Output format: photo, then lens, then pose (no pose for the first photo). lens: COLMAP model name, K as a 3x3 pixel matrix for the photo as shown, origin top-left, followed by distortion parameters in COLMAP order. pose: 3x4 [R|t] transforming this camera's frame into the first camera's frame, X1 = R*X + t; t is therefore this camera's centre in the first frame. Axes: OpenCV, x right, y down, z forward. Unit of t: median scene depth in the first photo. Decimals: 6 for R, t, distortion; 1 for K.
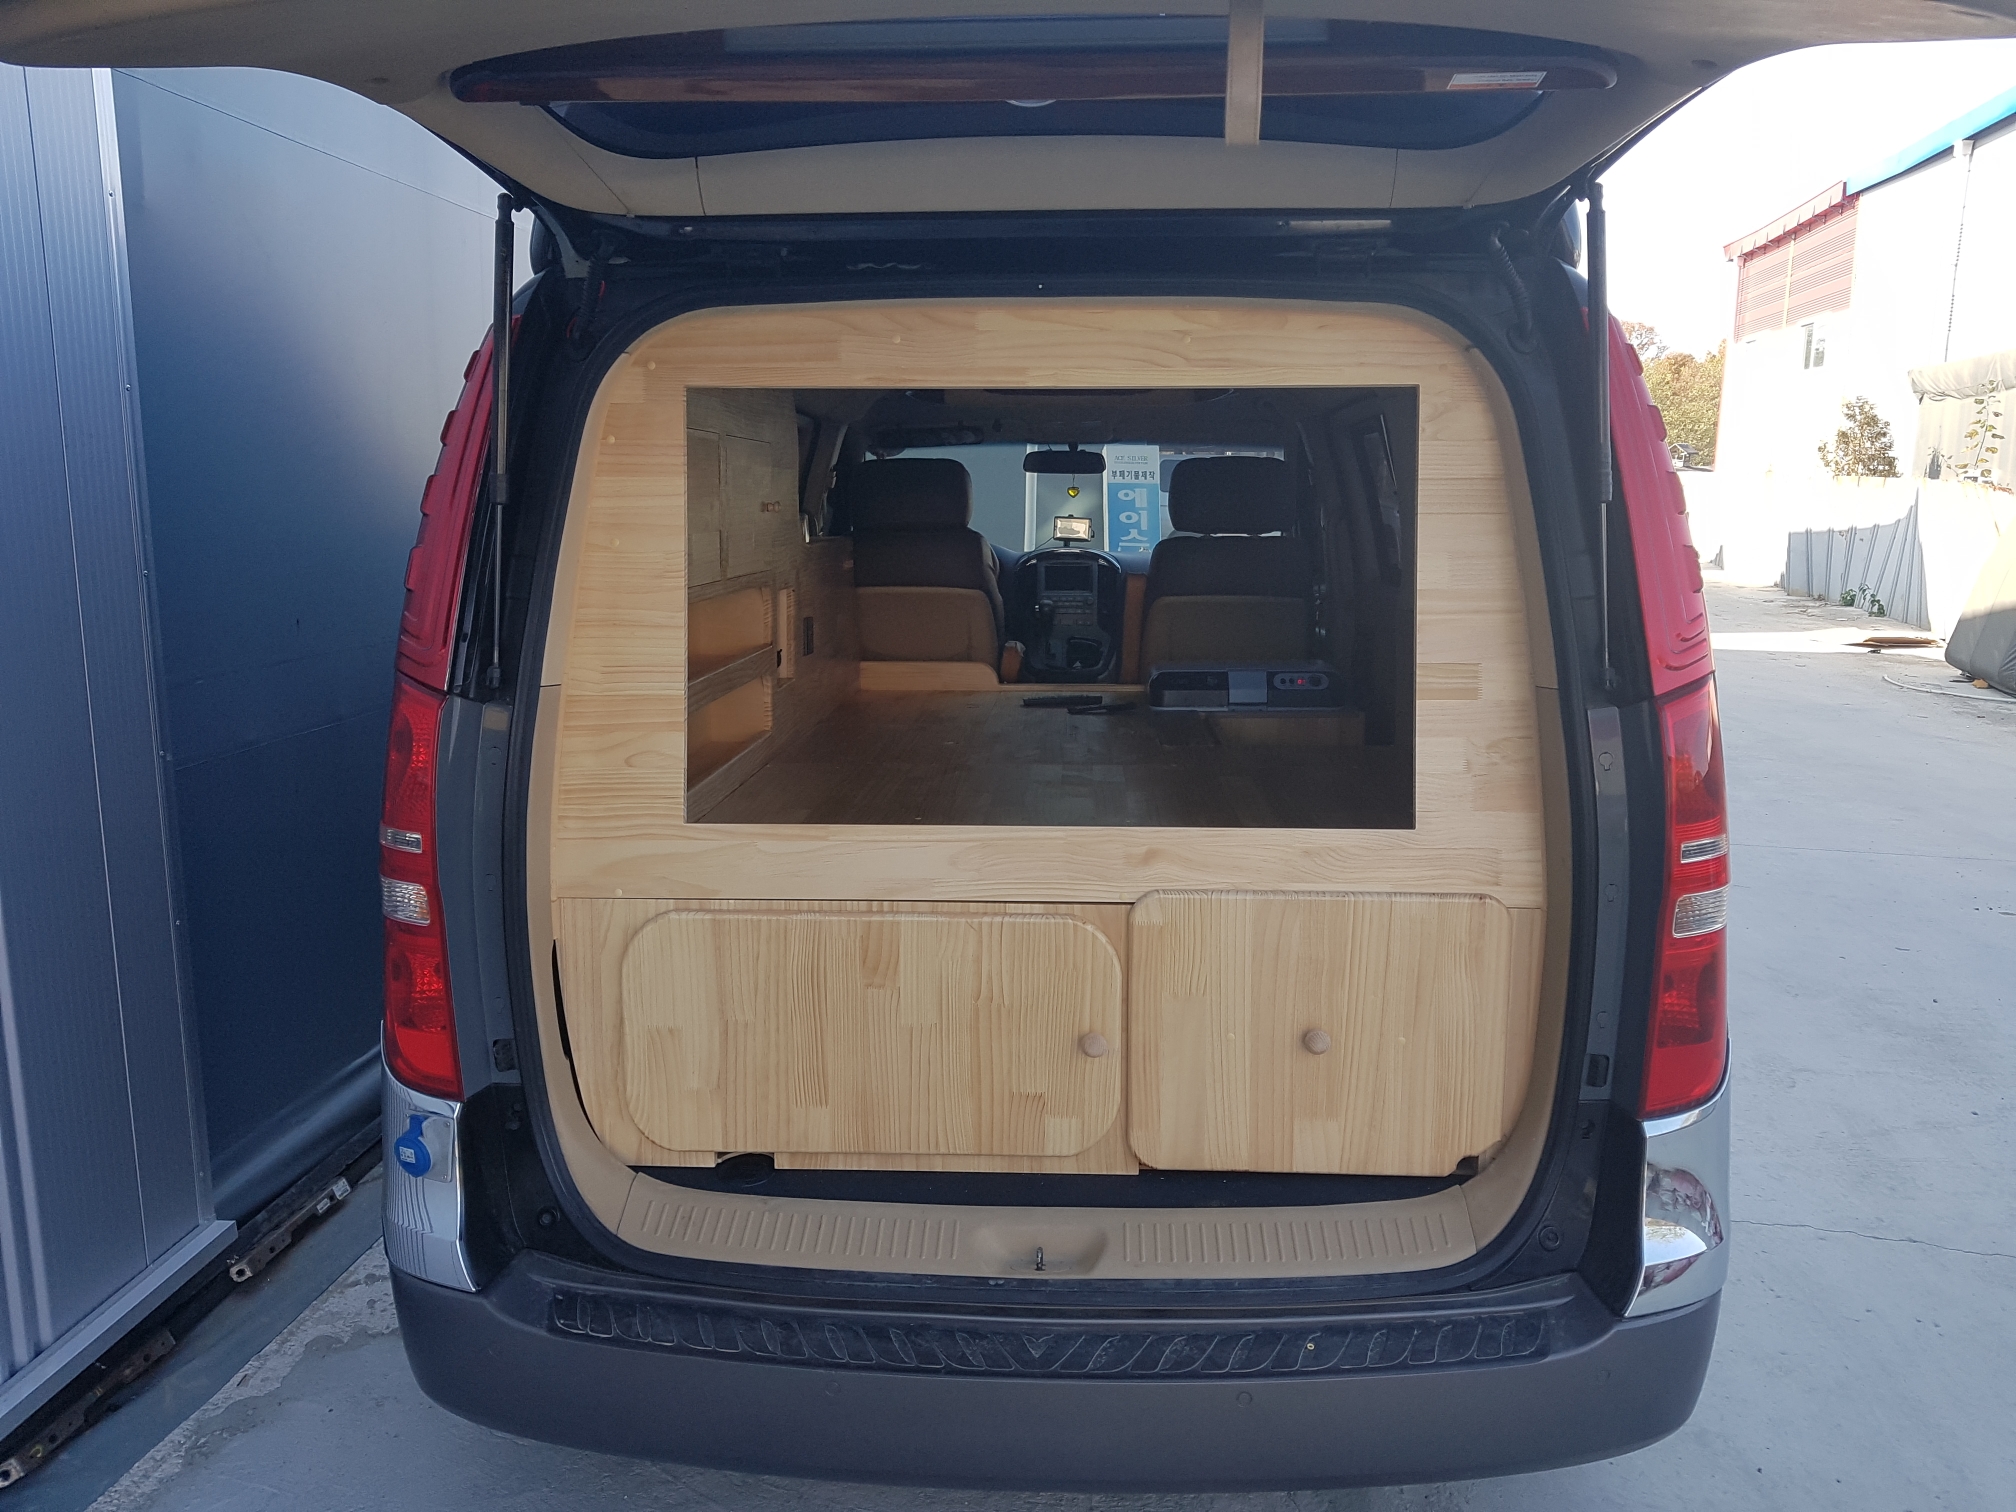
lens RADIAL K [[1570.2, 0, 1008.0], [0, 1570.2, 756.0], [0, 0, 1]] dist [0.088733, -0.116317]
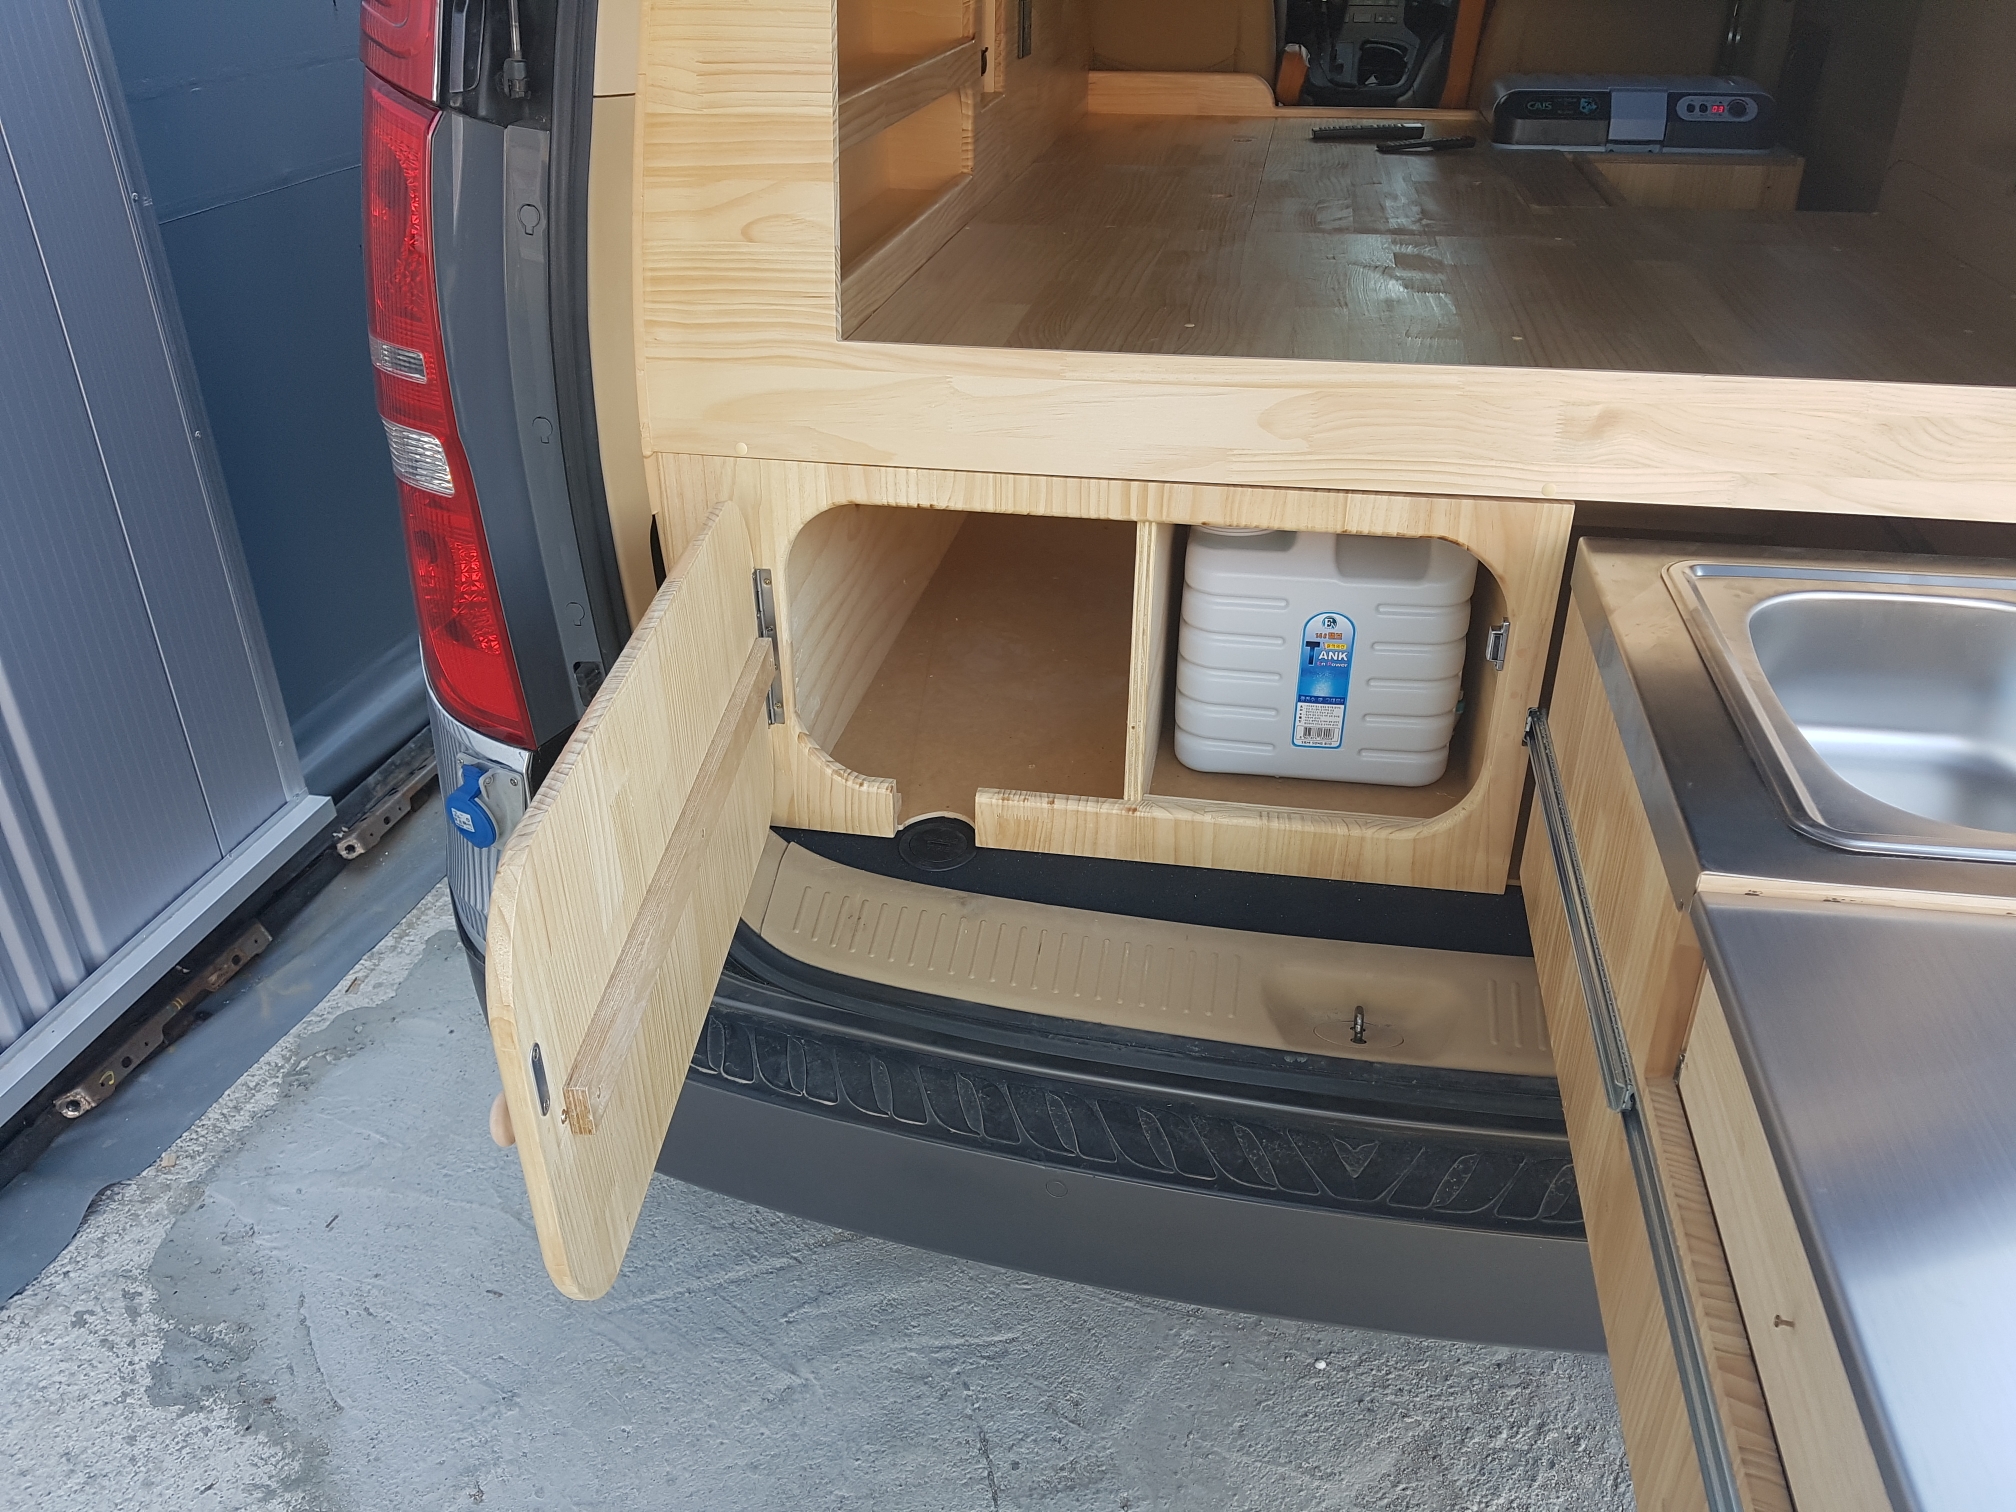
lens RADIAL K [[1585.4, 0, 1006.5], [0, 1585.4, 791.3], [0, 0, 1]] dist [0.067239, -0.117121]
pose [[0.992042, 0.061417, -0.109916, -0.057767], [-0.019006, 0.936007, 0.351468, -0.013466], [0.124468, -0.346582, 0.929725, 0.353131]]
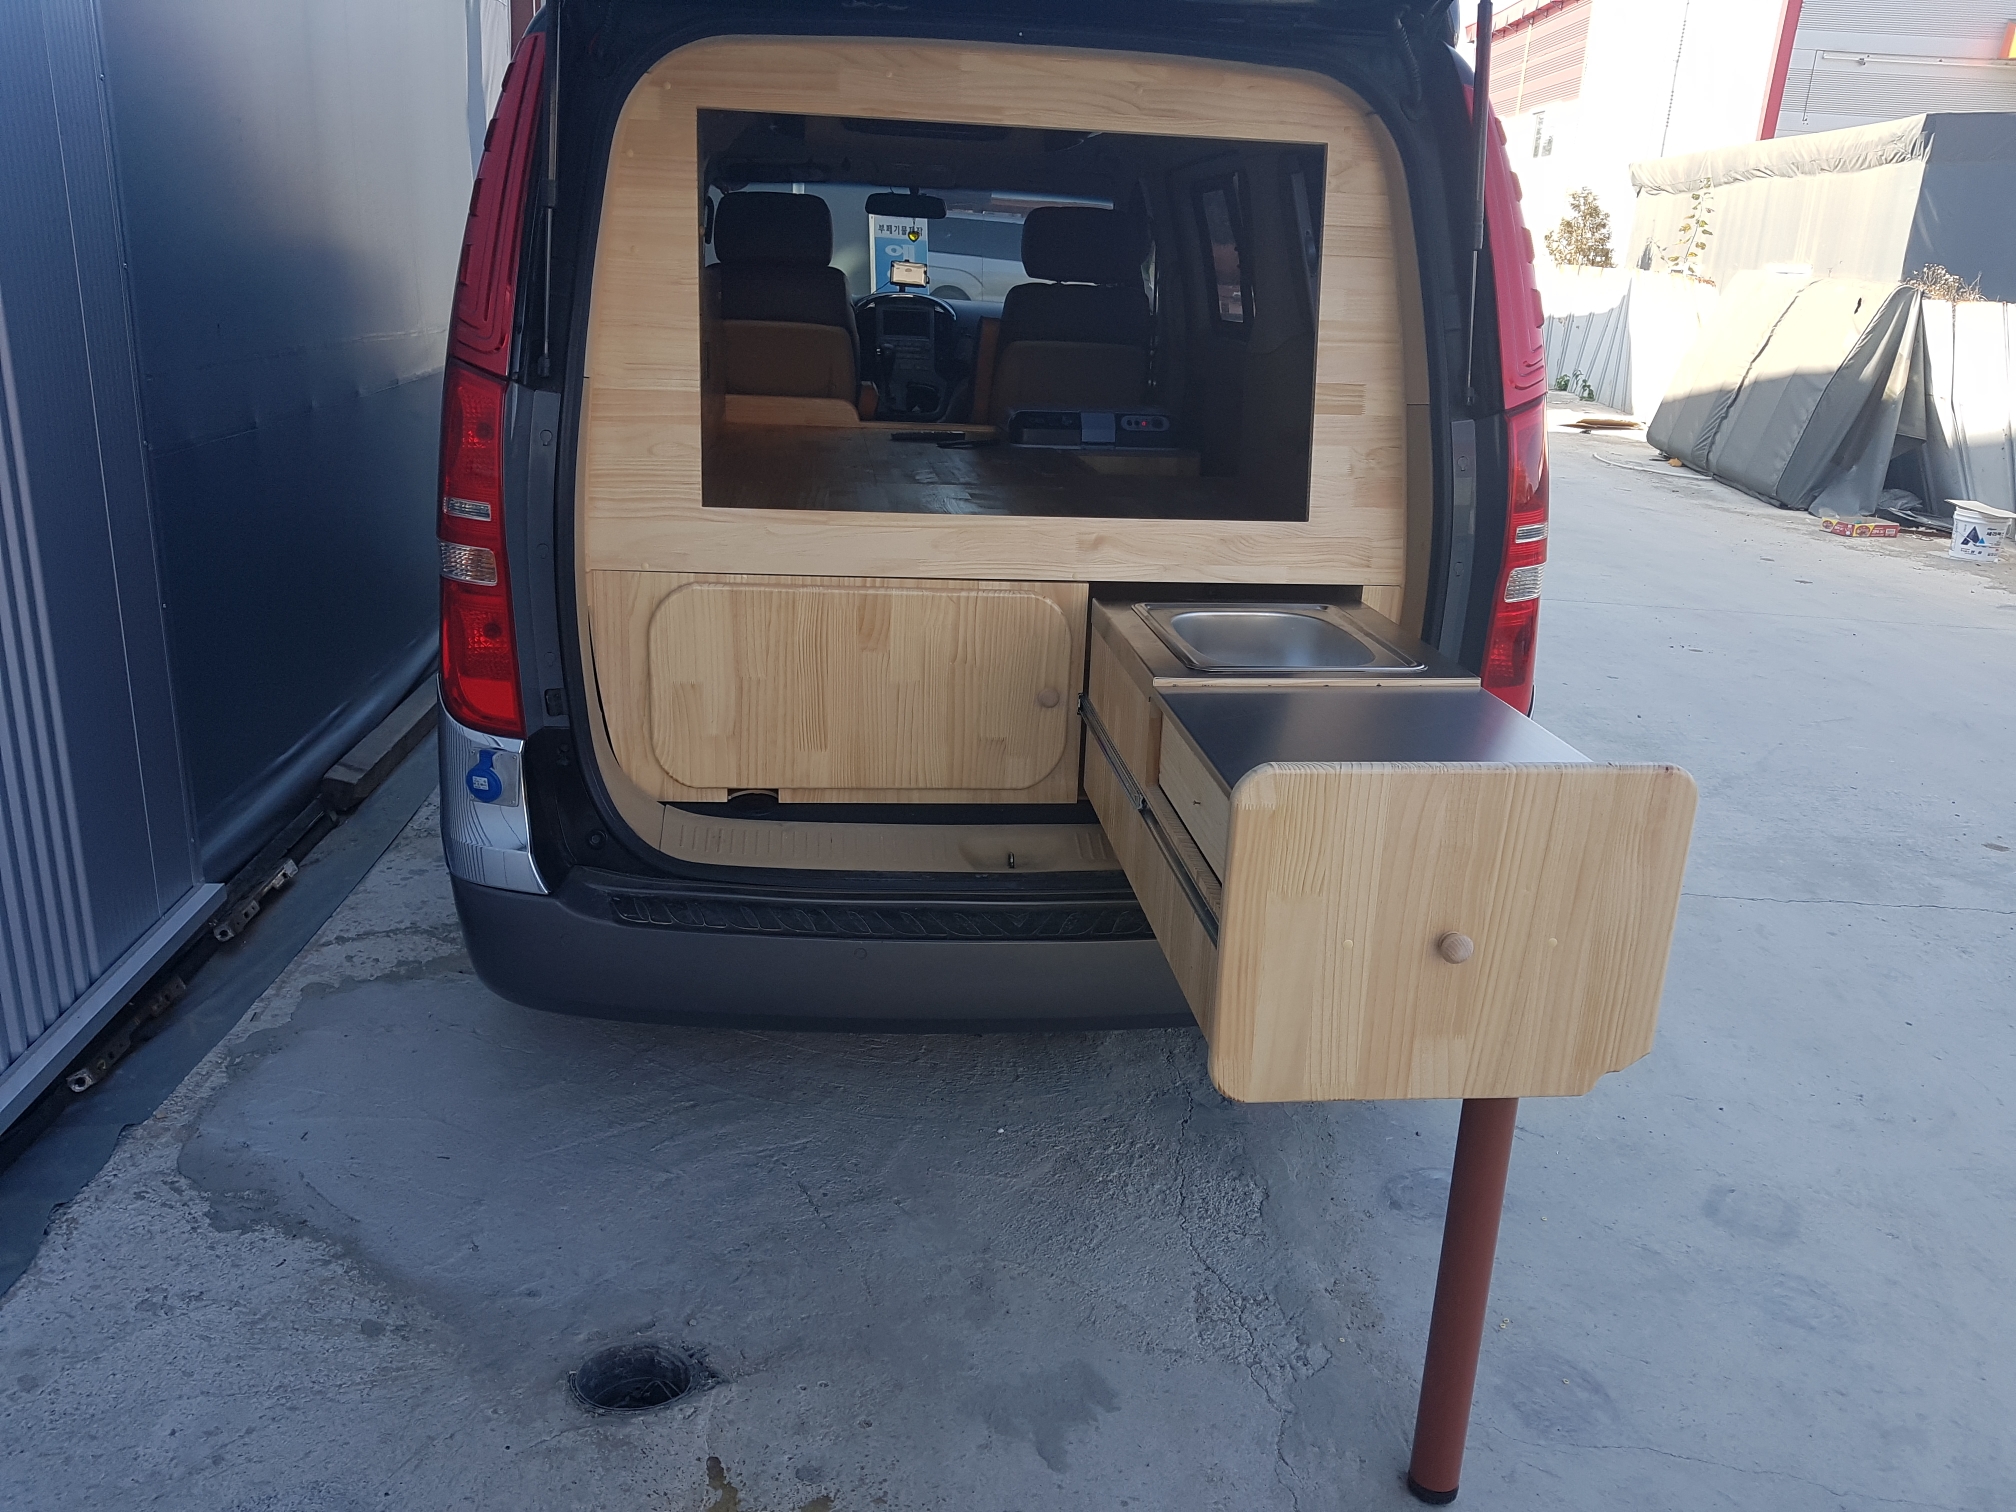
lens RADIAL K [[1584.9, 0, 1014.2], [0, 1584.9, 759.9], [0, 0, 1]] dist [0.108102, -0.187382]
pose [[0.985394, -0.008288, 0.170088, -0.178621], [-0.015710, 0.990132, 0.139256, 0.059317], [-0.169564, -0.139894, 0.975540, -0.201044]]
